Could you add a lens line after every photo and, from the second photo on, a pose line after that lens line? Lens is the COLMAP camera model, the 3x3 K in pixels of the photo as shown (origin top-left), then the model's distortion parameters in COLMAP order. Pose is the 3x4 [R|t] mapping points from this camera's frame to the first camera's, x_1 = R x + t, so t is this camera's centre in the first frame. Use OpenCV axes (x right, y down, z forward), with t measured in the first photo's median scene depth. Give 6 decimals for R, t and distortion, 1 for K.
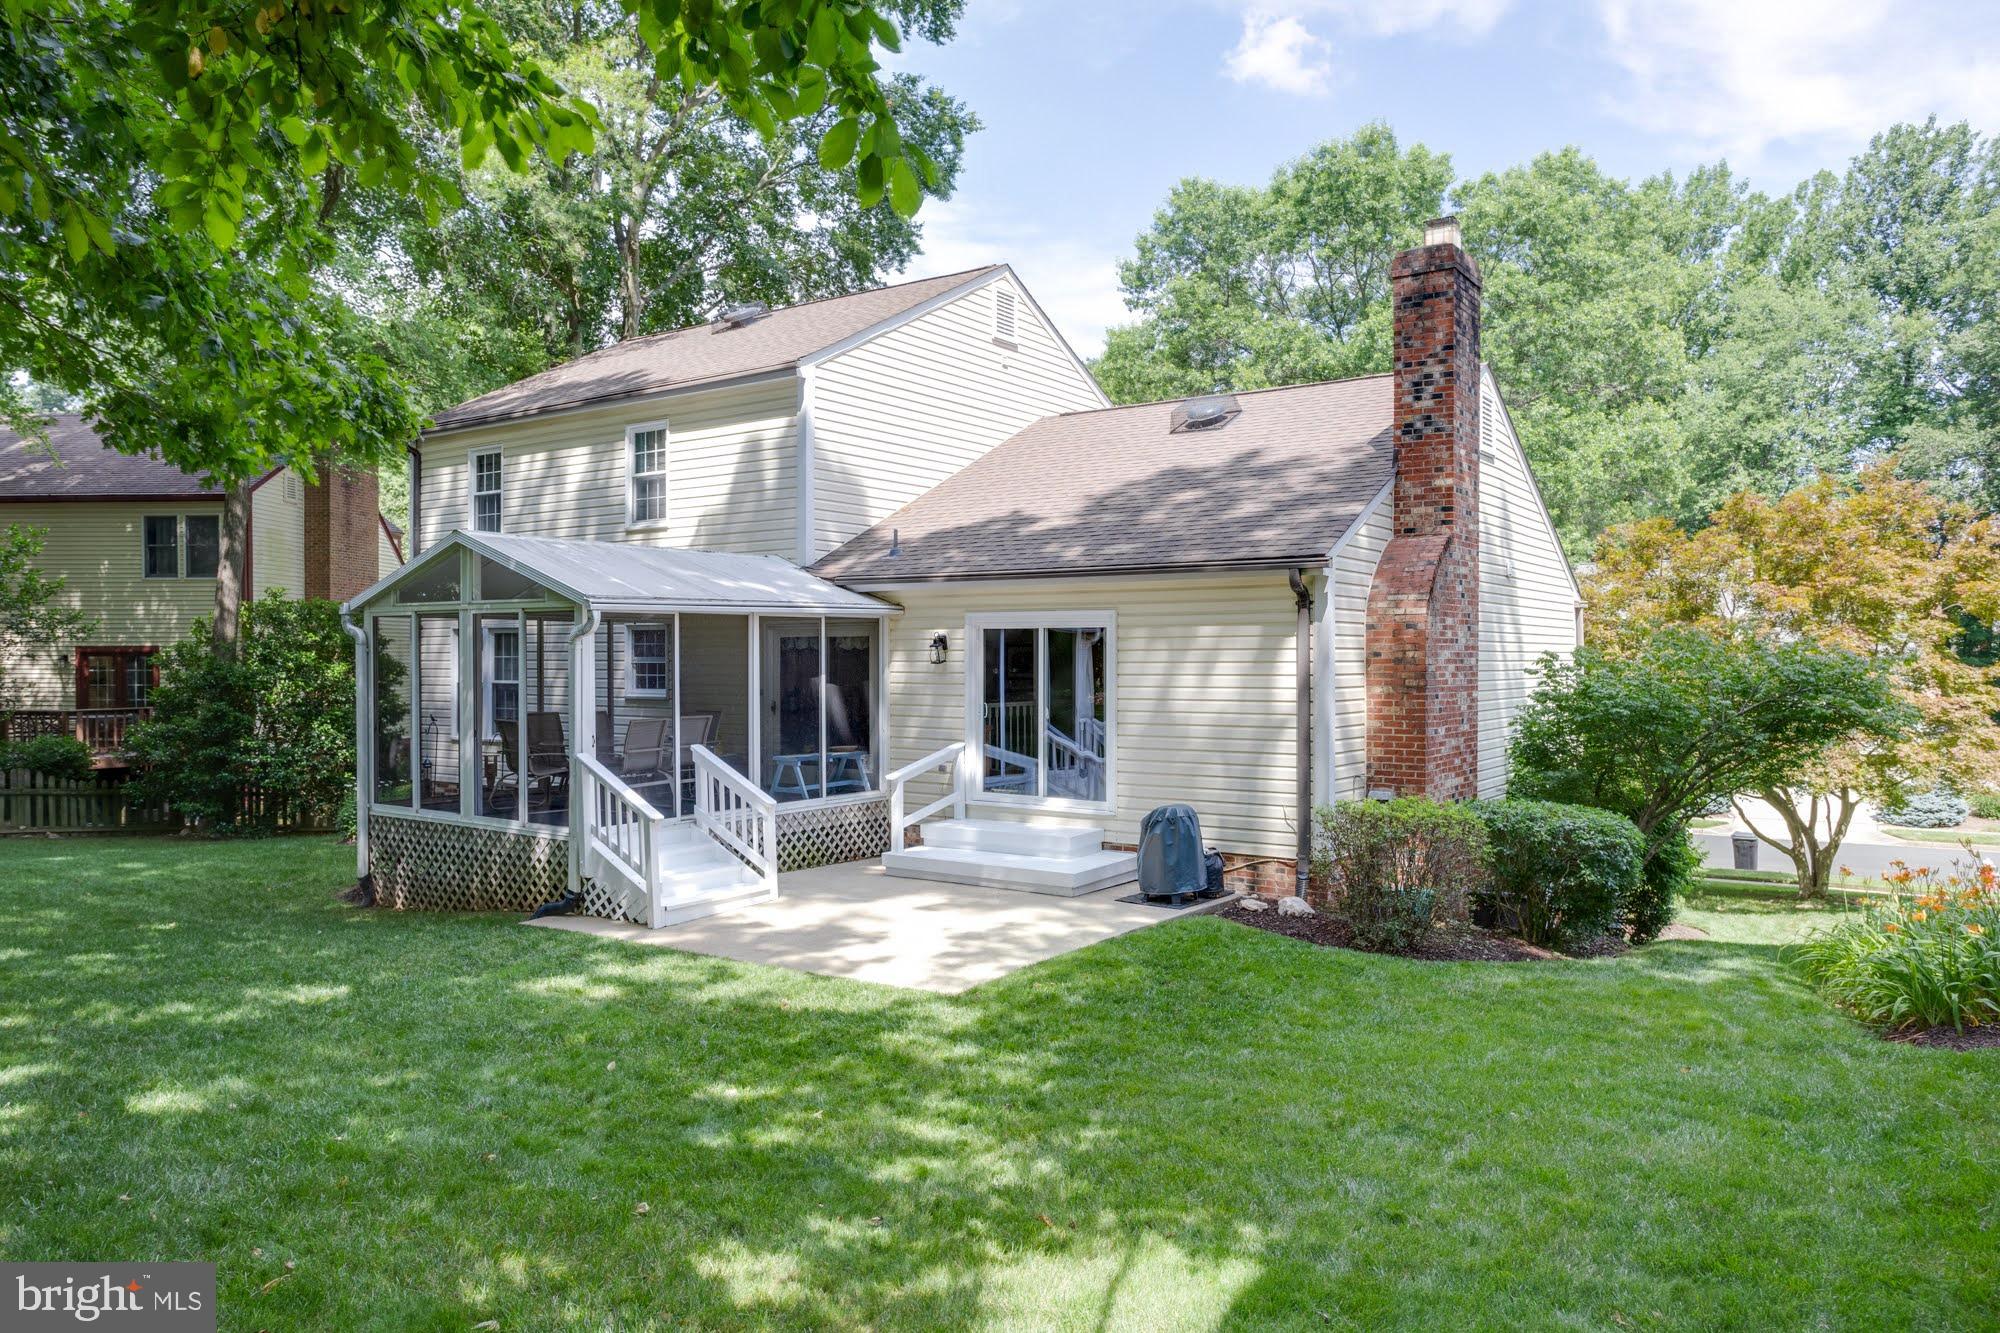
lens RADIAL K [[1377.9, 0, 998.9], [0, 1377.9, 668.0], [0, 0, 1]] dist [-0.001925, -0.000264]
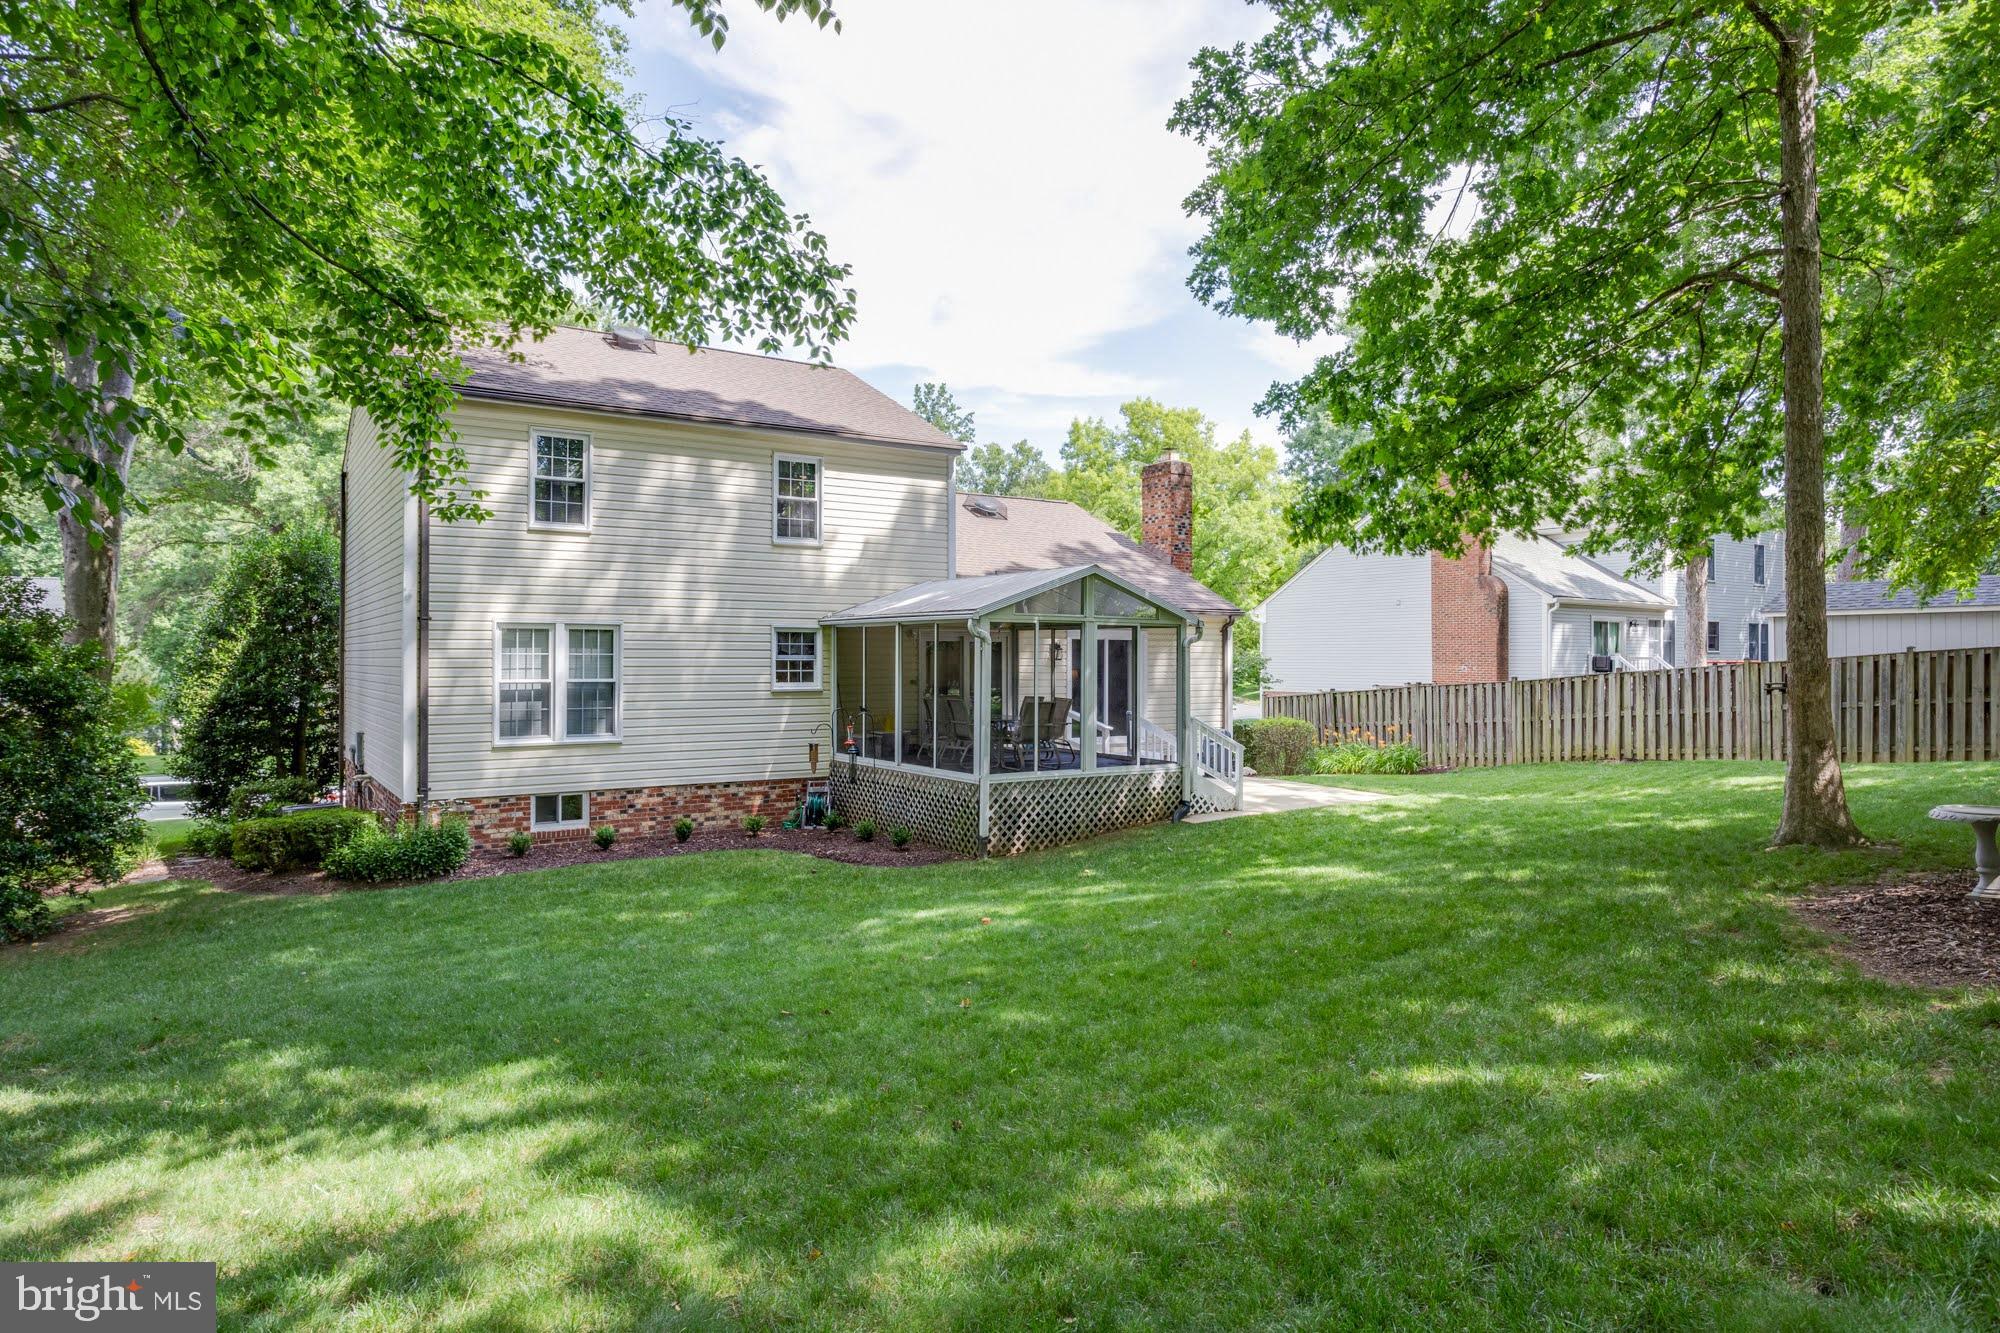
lens RADIAL K [[1202.2, 0, 999.0], [0, 1202.2, 657.8], [0, 0, 1]] dist [0.000947, 0.000076]
pose [[0.343288, -0.002587, 0.939227, -1.168474], [0.005023, 0.999987, 0.000919, -0.005893], [-0.939217, 0.004402, 0.343297, 0.496392]]
